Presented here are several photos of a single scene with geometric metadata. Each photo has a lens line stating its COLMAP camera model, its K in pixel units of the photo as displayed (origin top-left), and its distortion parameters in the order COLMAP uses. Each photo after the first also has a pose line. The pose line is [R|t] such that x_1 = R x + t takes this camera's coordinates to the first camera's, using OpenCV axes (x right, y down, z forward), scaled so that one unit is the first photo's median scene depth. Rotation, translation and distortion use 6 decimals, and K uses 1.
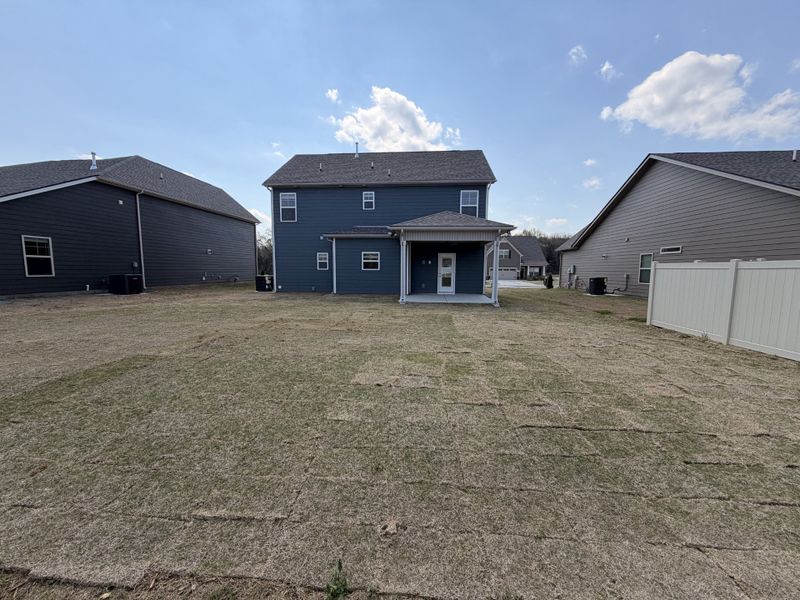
lens RADIAL K [[317.0, 0, 397.5], [0, 317.0, 299.0], [0, 0, 1]] dist [0.001314, -0.000002]
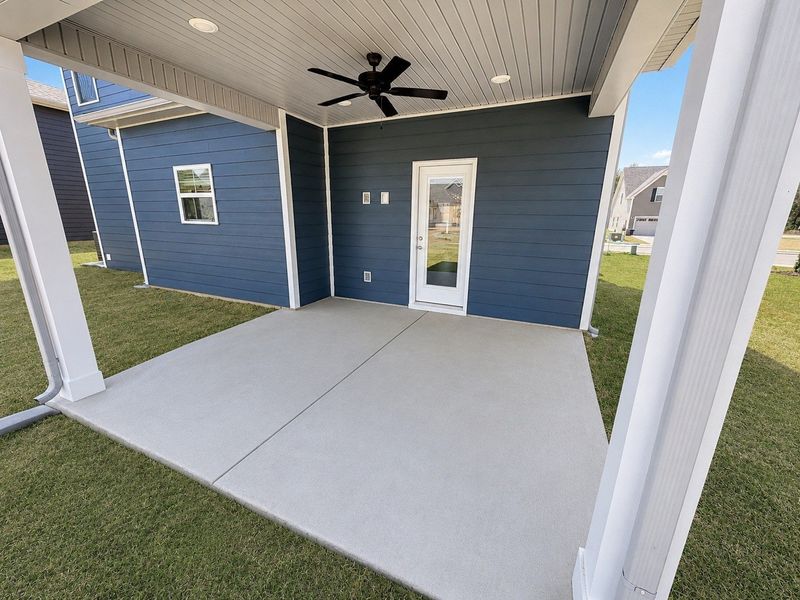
lens RADIAL K [[319.0, 0, 398.4], [0, 319.0, 296.9], [0, 0, 1]] dist [-0.000600, 0.000173]
pose [[0.946780, 0.084541, -0.310582, 0.210018], [-0.034444, 0.985962, 0.163381, -0.075782], [0.320034, -0.143988, 0.936400, 0.721783]]
